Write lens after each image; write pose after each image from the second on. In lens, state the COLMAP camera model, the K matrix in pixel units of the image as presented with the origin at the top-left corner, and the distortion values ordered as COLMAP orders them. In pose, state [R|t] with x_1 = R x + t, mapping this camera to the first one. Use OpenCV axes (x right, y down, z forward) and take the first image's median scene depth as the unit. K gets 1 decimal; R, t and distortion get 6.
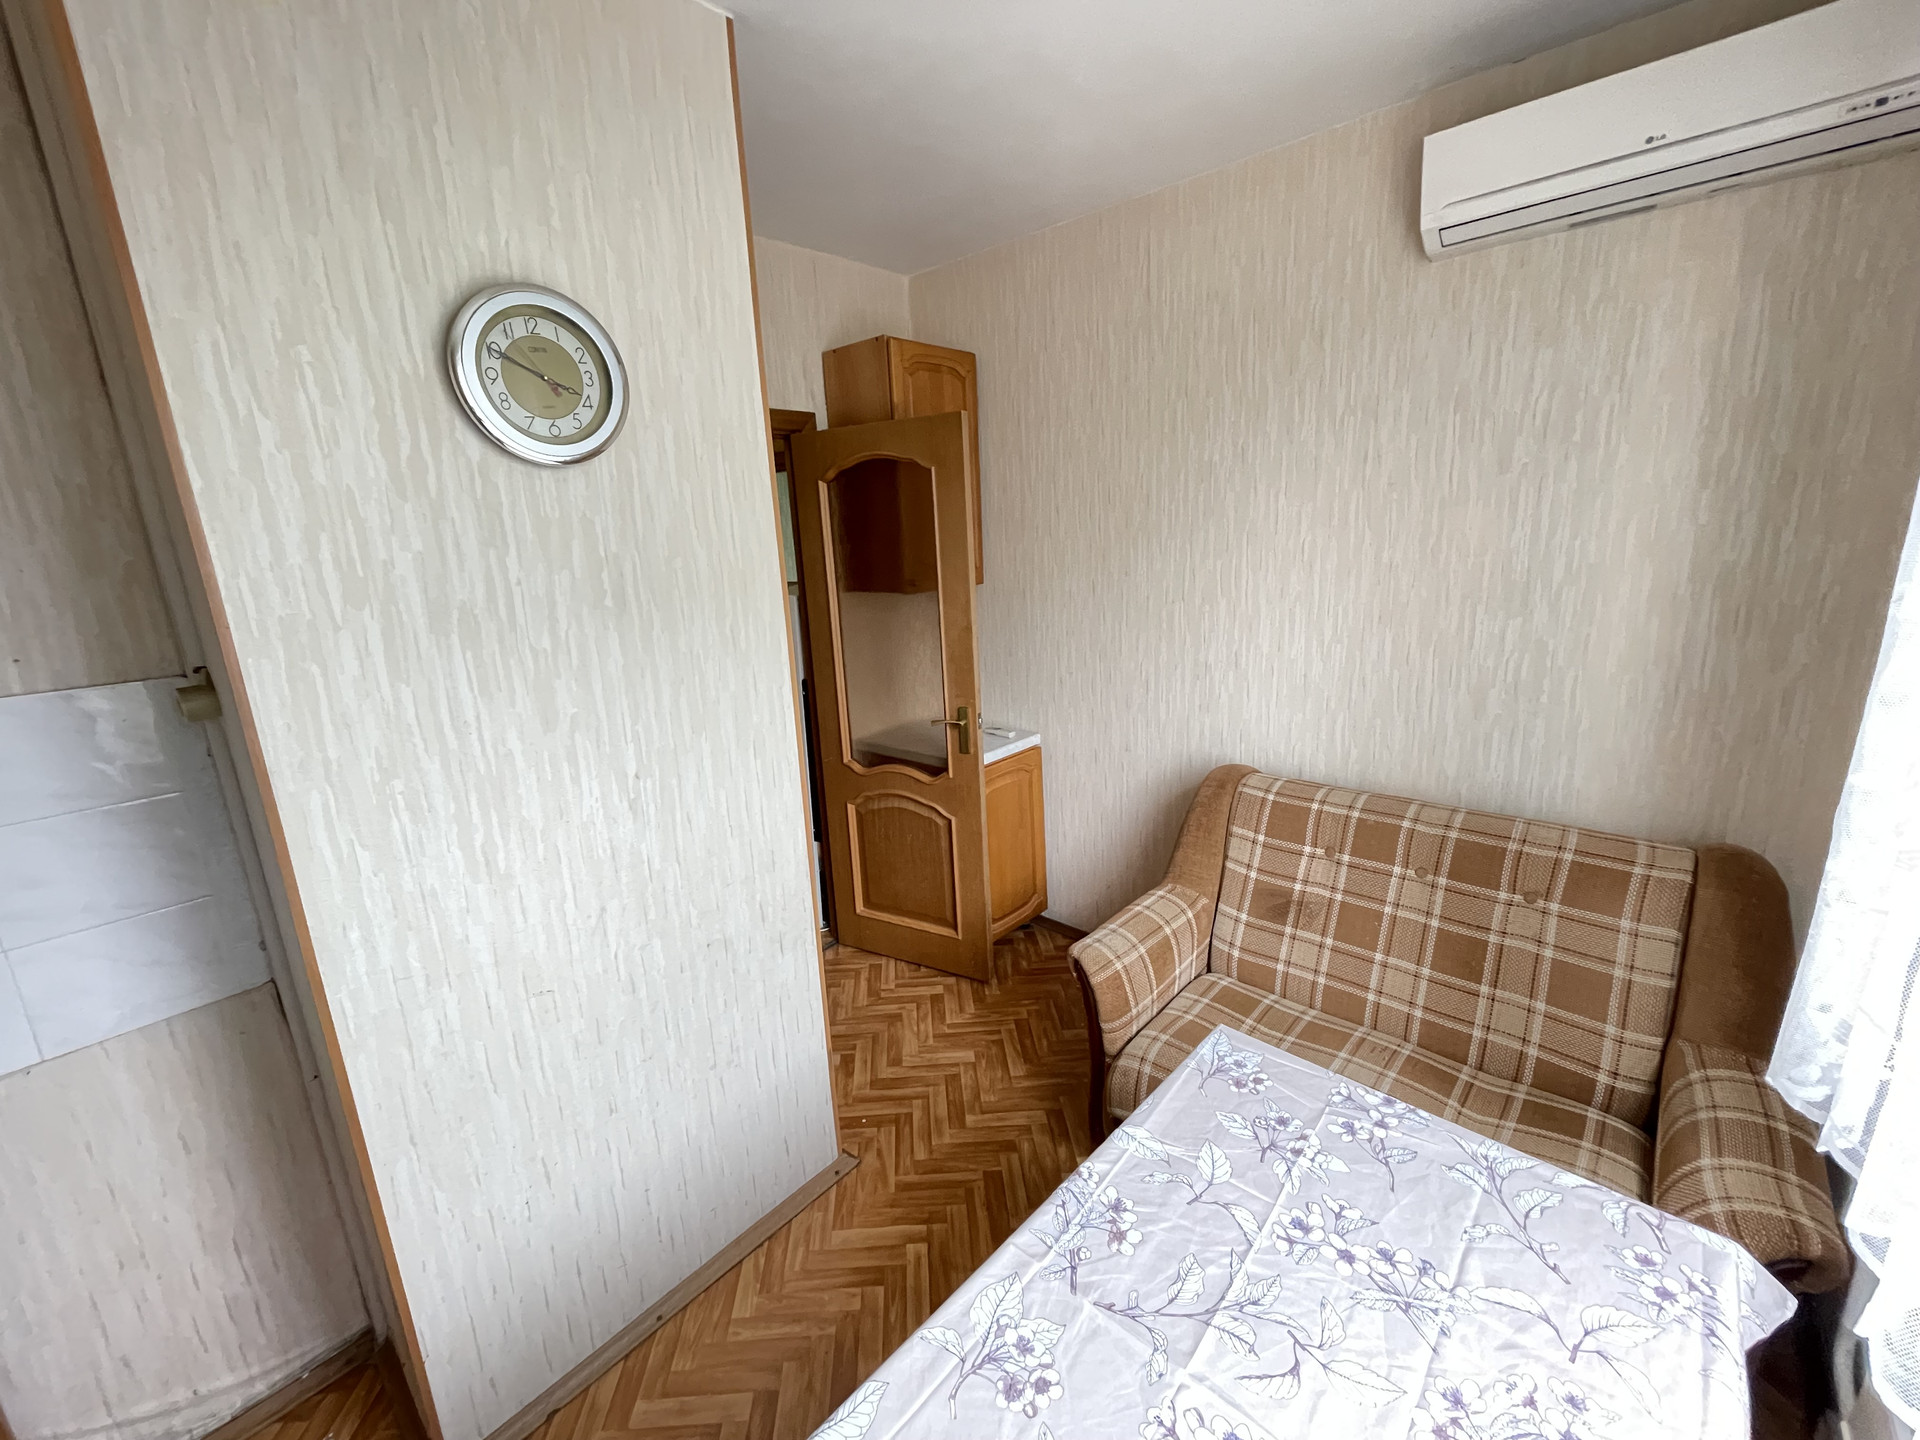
lens RADIAL K [[772.5, 0, 948.5], [0, 772.5, 713.3], [0, 0, 1]] dist [-0.003845, -0.000641]
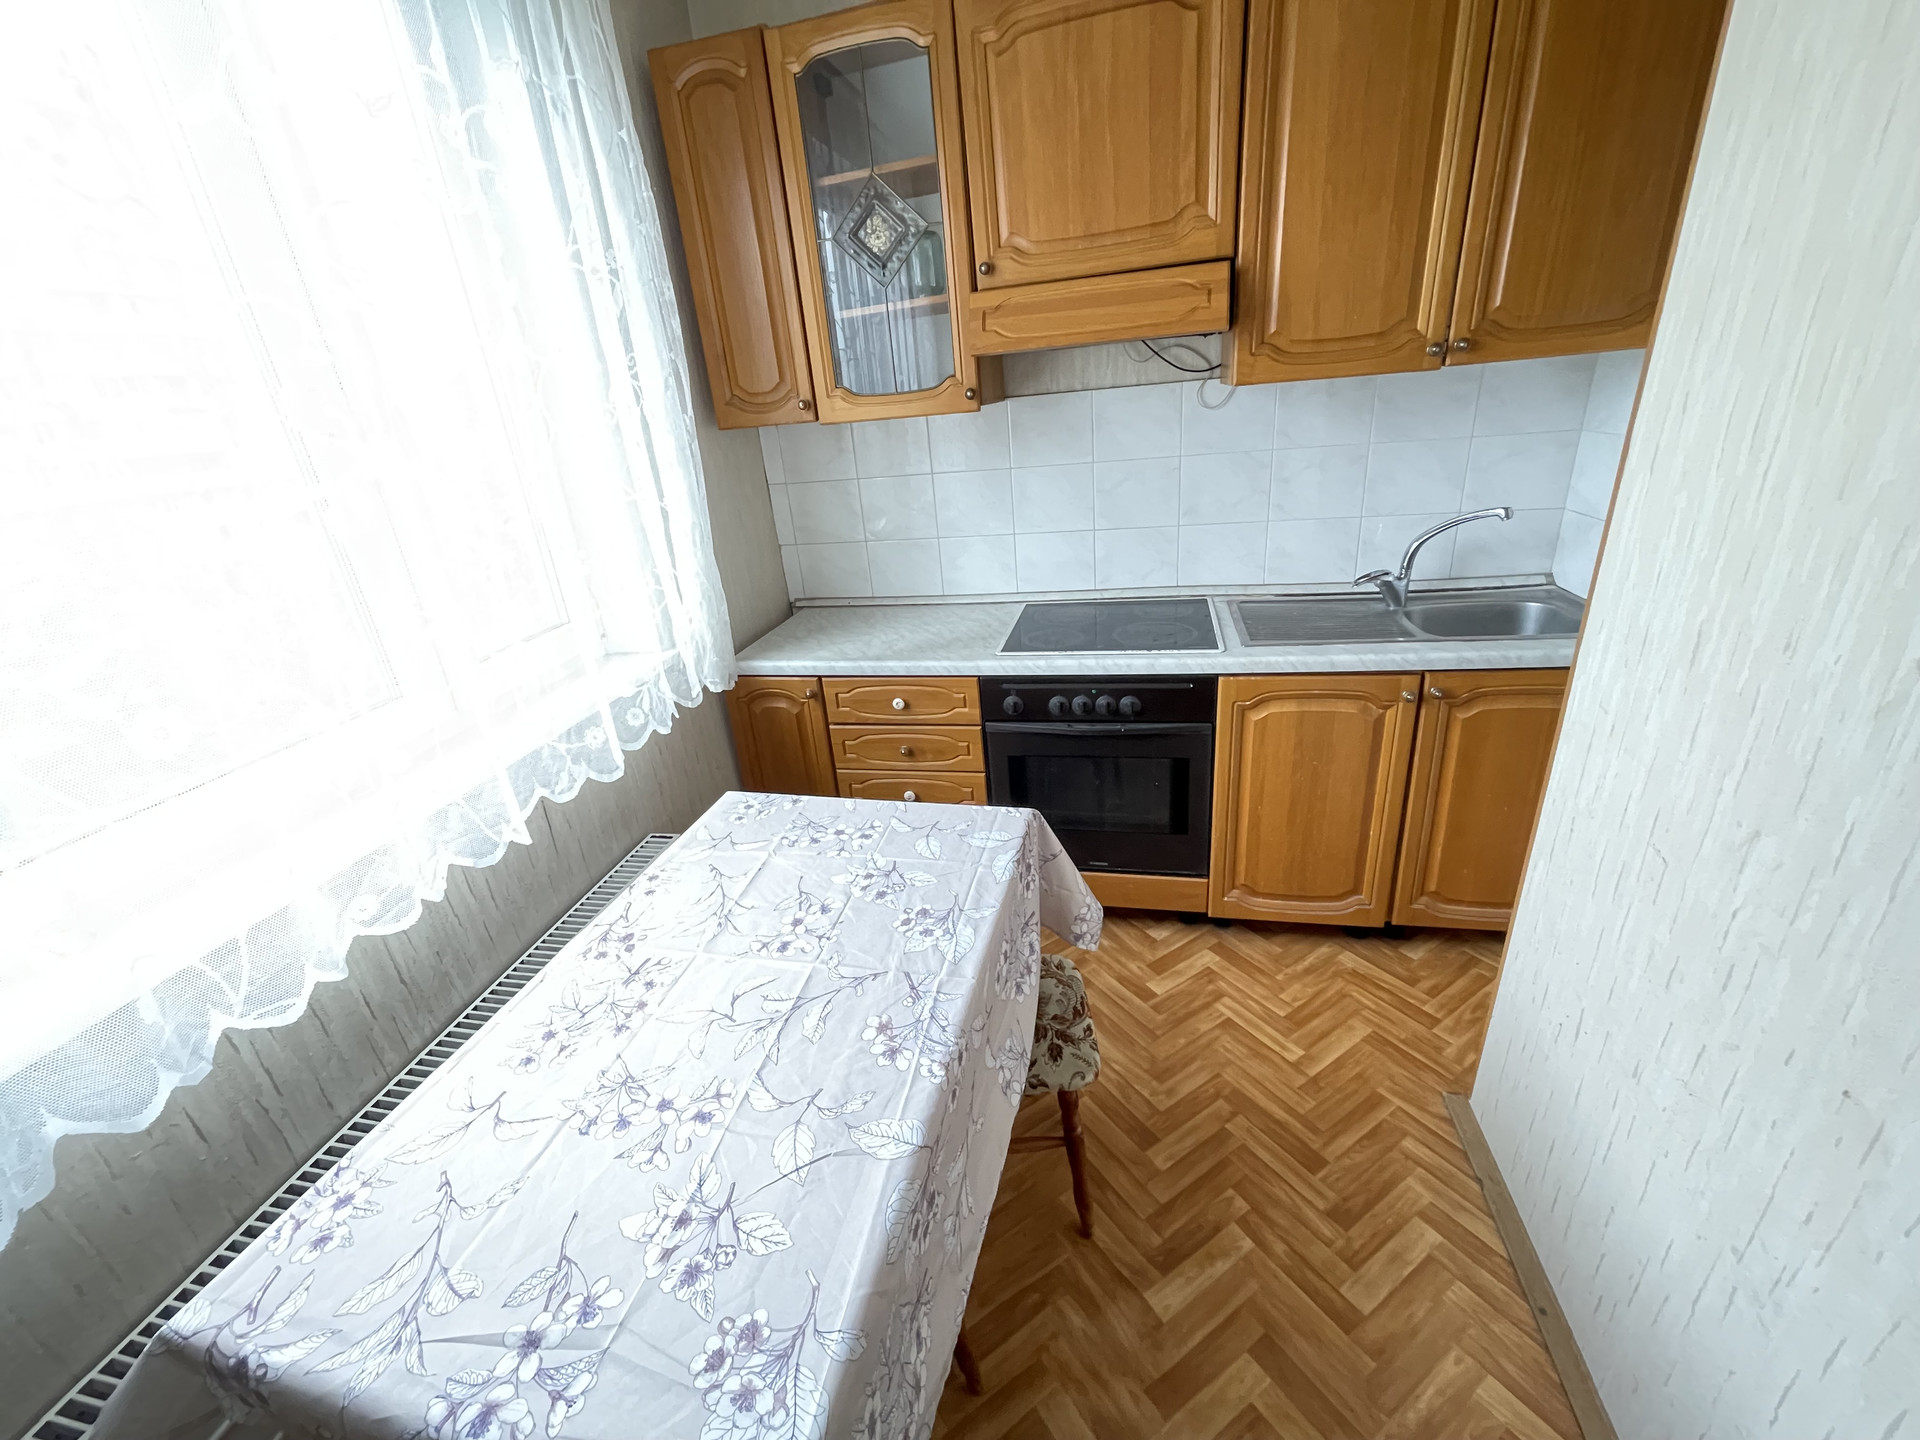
lens RADIAL K [[772.5, 0, 951.0], [0, 772.5, 712.7], [0, 0, 1]] dist [-0.003845, -0.000641]
pose [[-0.865594, 0.304062, -0.397862, 0.389011], [0.016015, 0.810939, 0.584911, -0.233438], [0.500491, 0.499924, -0.706813, 1.434033]]
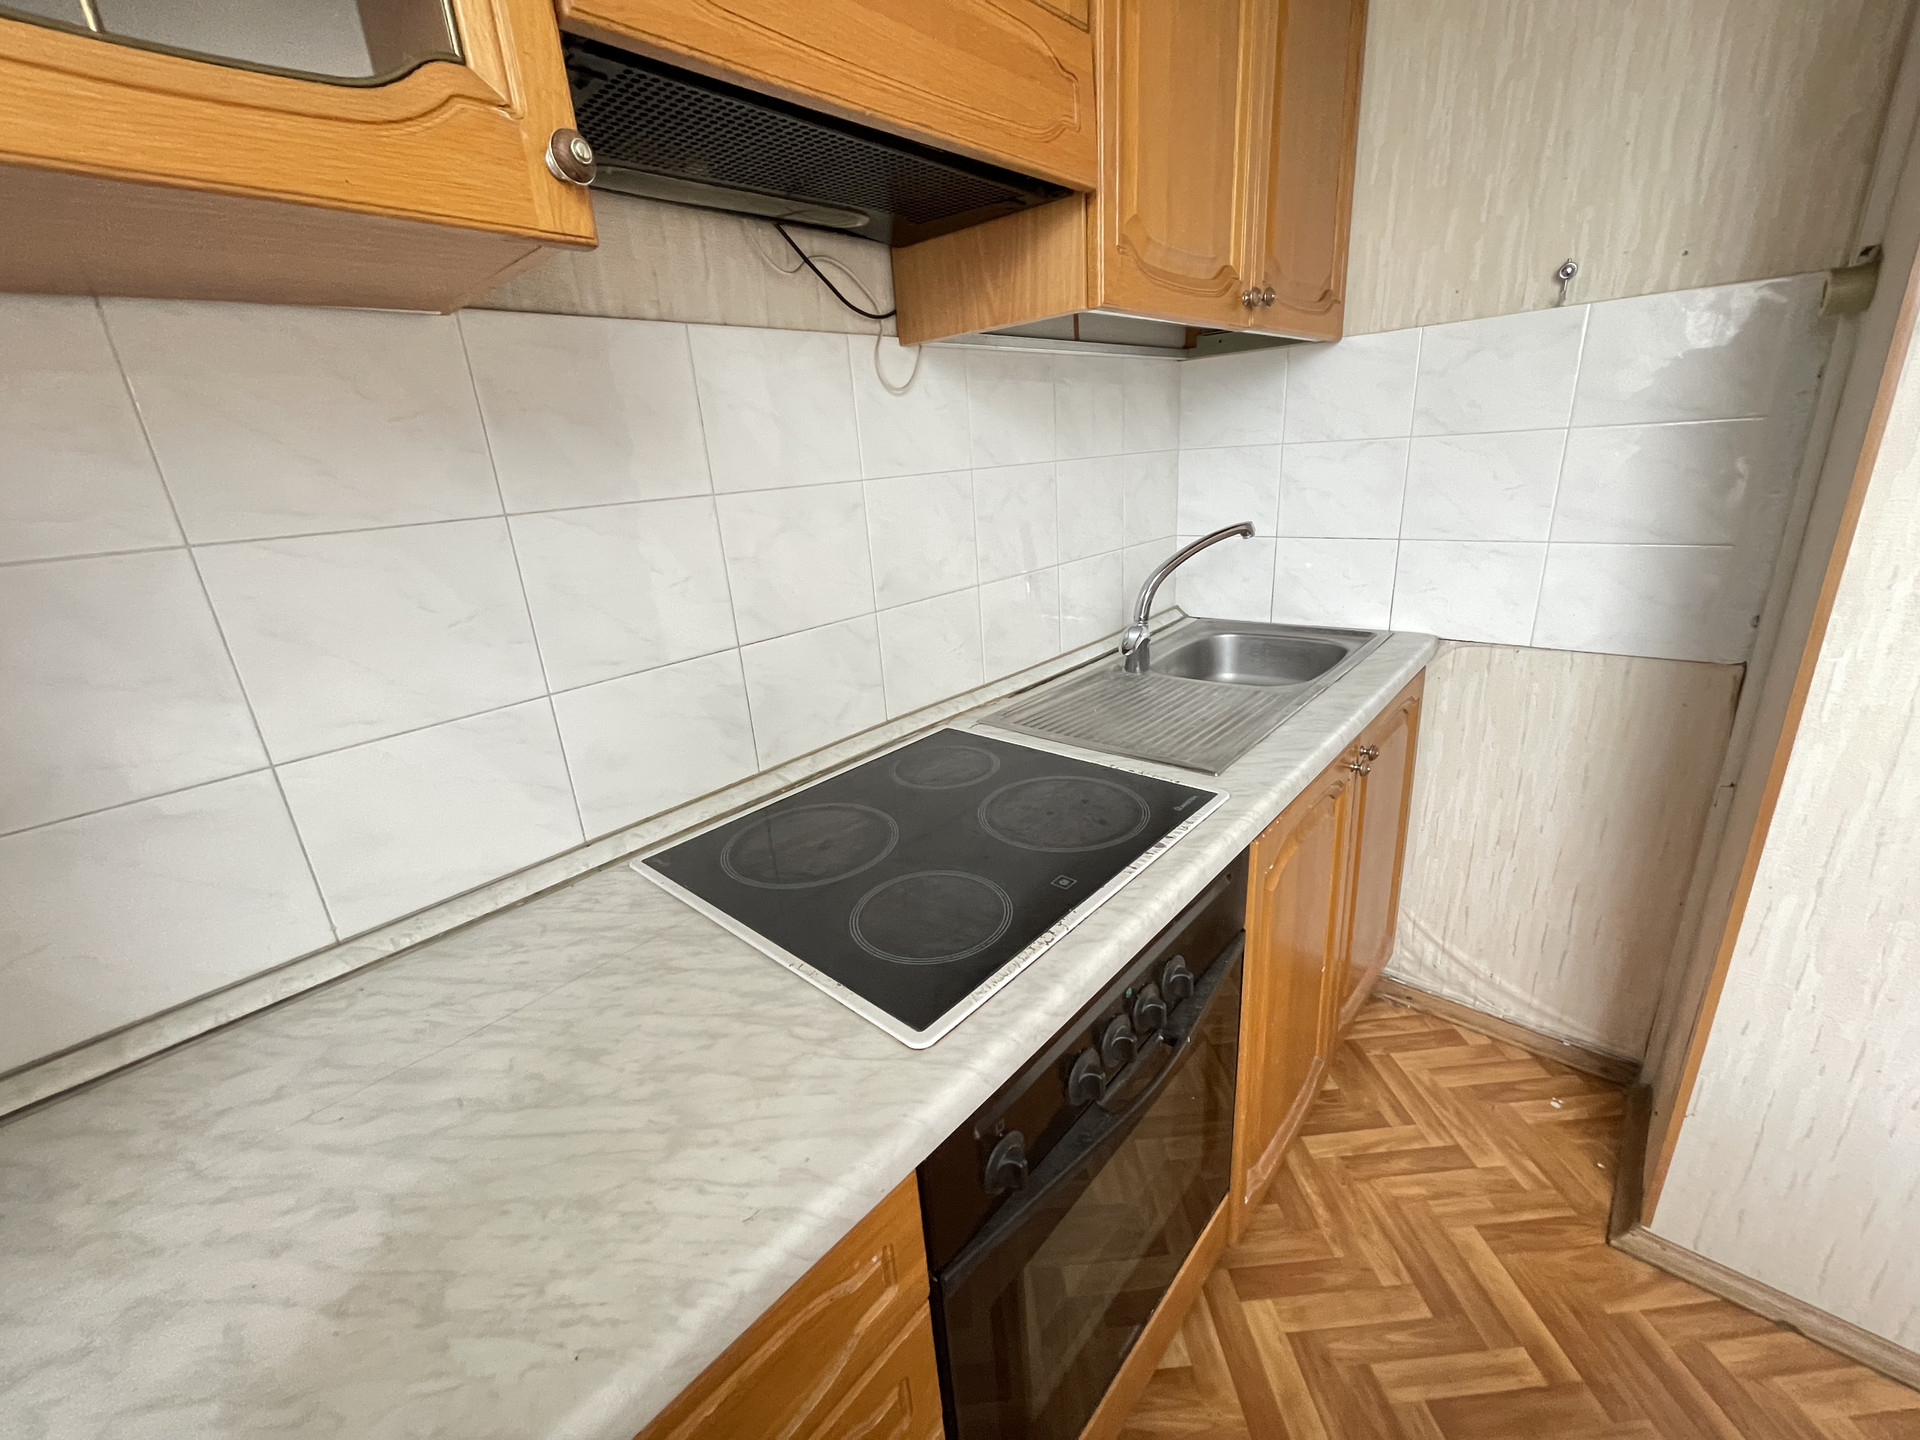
lens RADIAL K [[772.5, 0, 949.3], [0, 772.5, 717.2], [0, 0, 1]] dist [-0.003845, -0.000641]
pose [[-0.008943, 0.366244, -0.930476, -0.046605], [-0.156856, 0.918480, 0.363030, 0.305151], [0.987581, 0.149197, 0.049234, 0.096889]]
